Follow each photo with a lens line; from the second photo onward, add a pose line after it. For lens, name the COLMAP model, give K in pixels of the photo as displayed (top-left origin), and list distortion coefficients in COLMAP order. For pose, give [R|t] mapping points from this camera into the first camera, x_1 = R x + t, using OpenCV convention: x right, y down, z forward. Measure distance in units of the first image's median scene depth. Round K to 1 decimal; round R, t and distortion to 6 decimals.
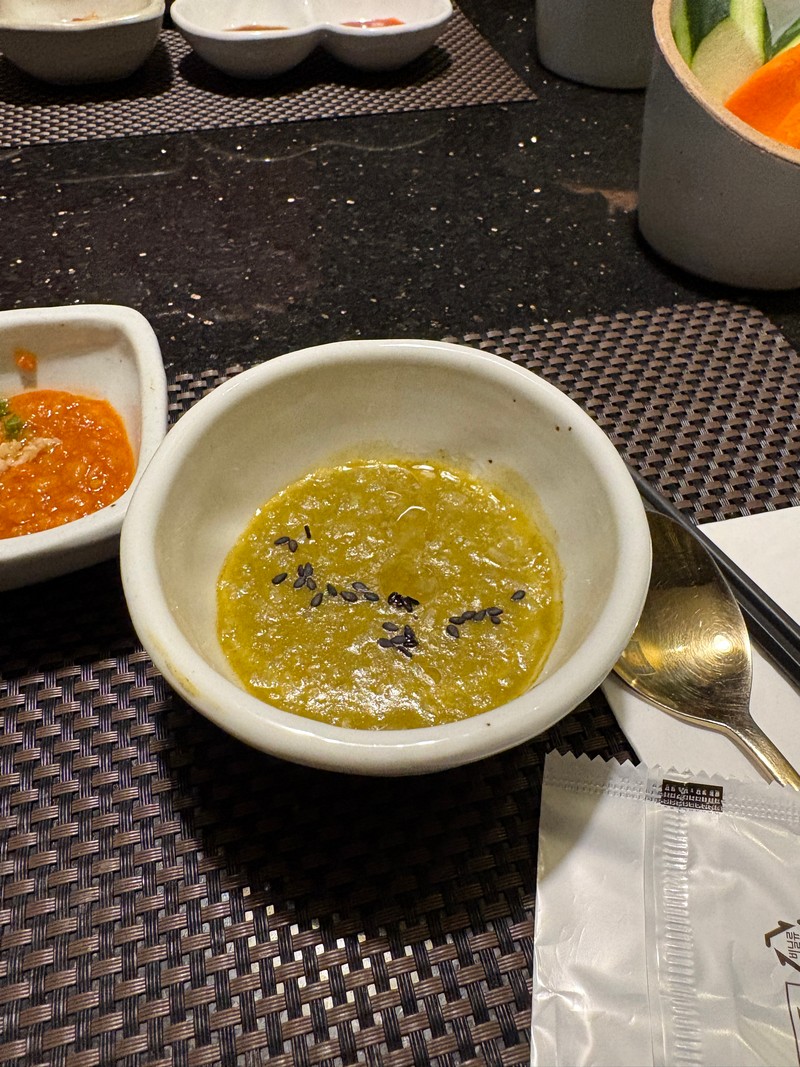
lens RADIAL K [[810.1, 0, 400.0], [0, 810.1, 533.5], [0, 0, 1]] dist [-0.005353, 0.002248]
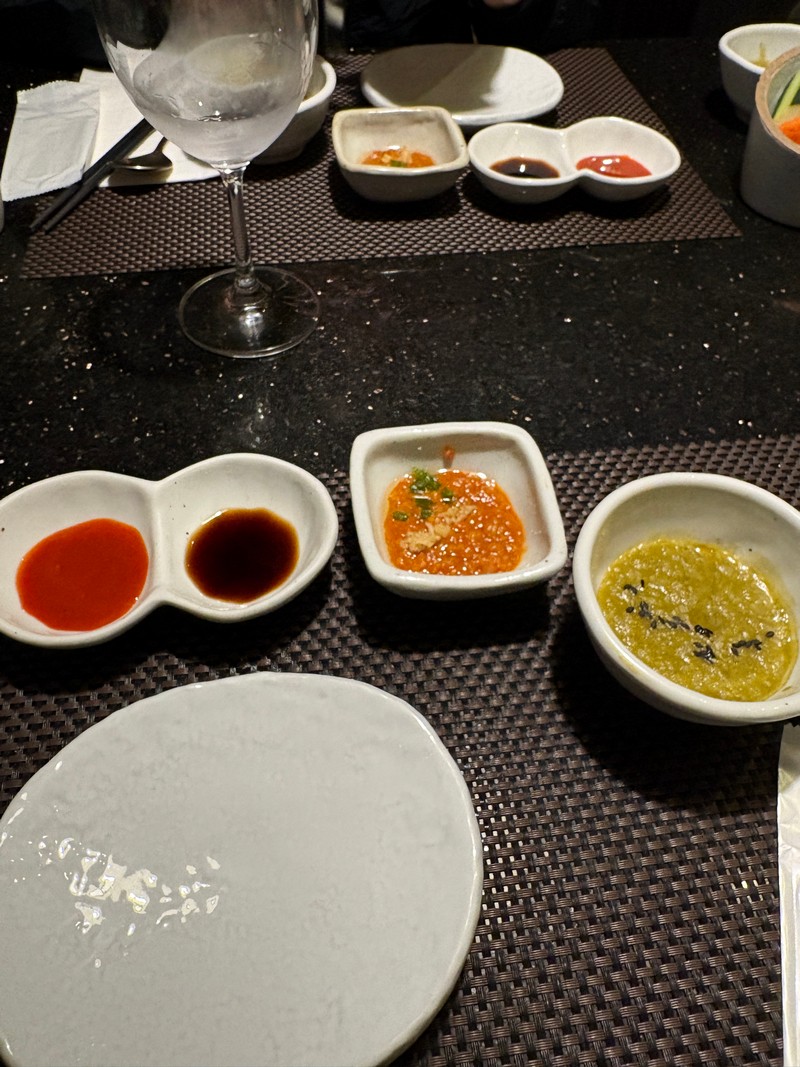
lens RADIAL K [[782.7, 0, 400.0], [0, 782.7, 533.5], [0, 0, 1]] dist [-0.001461, 0.001210]
pose [[0.991322, 0.096728, -0.089015, -0.479227], [-0.094229, 0.995040, 0.031870, -0.109625], [0.091656, -0.023206, 0.995520, -0.693744]]
